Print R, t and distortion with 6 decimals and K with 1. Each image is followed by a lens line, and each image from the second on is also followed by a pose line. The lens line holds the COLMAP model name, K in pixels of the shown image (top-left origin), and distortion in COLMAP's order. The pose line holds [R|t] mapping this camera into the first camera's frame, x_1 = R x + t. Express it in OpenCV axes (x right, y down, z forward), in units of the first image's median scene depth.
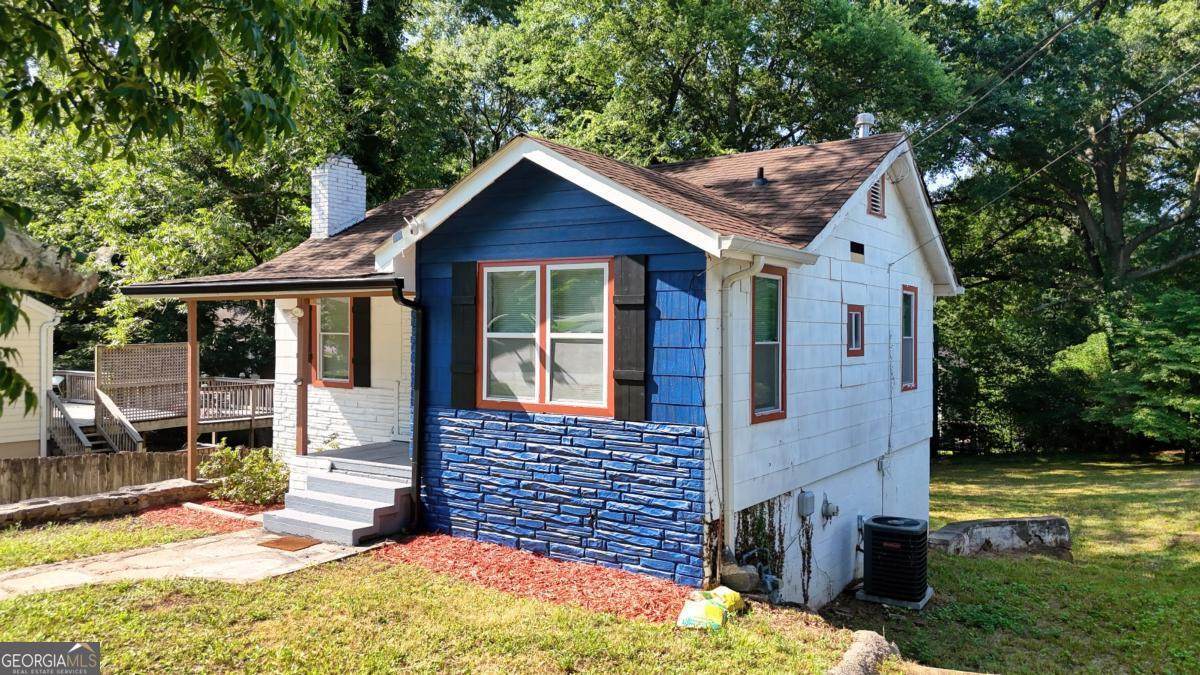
lens RADIAL K [[892.1, 0, 609.8], [0, 892.1, 330.5], [0, 0, 1]] dist [0.049467, -0.030794]
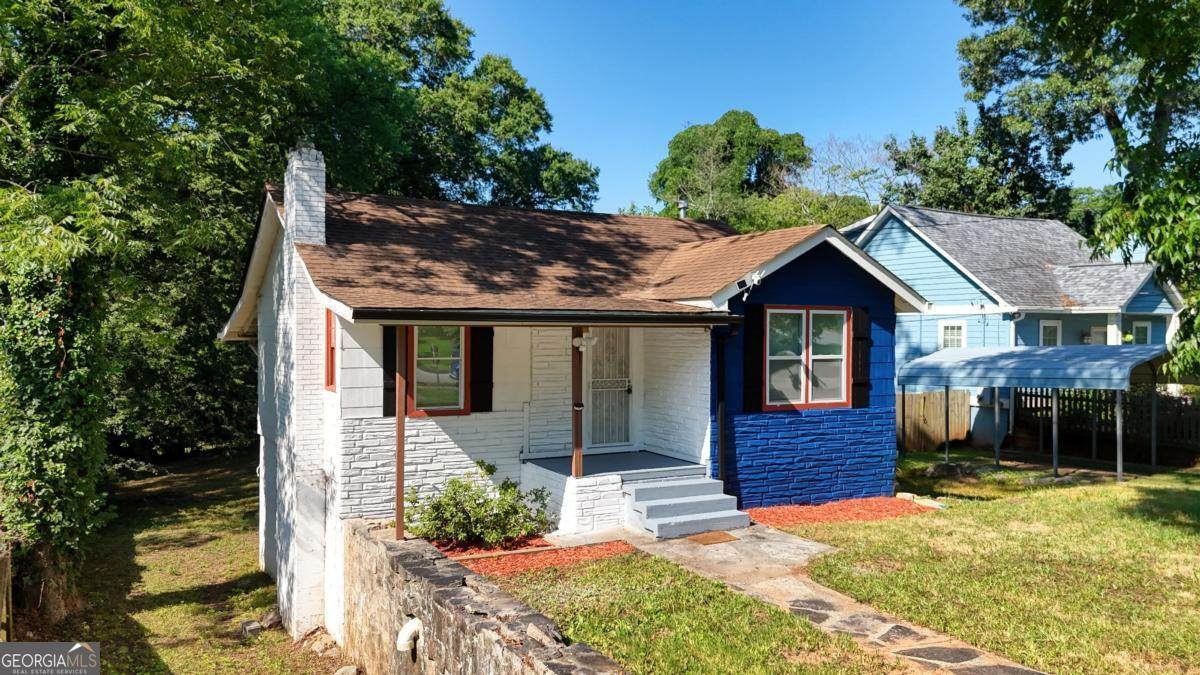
lens RADIAL K [[892.1, 0, 607.5], [0, 892.1, 341.3], [0, 0, 1]] dist [0.049467, -0.030794]
pose [[0.460245, -0.015218, 0.887662, -1.549344], [-0.002811, 0.999823, 0.018598, -0.047742], [-0.887788, -0.011055, 0.460120, 0.612798]]
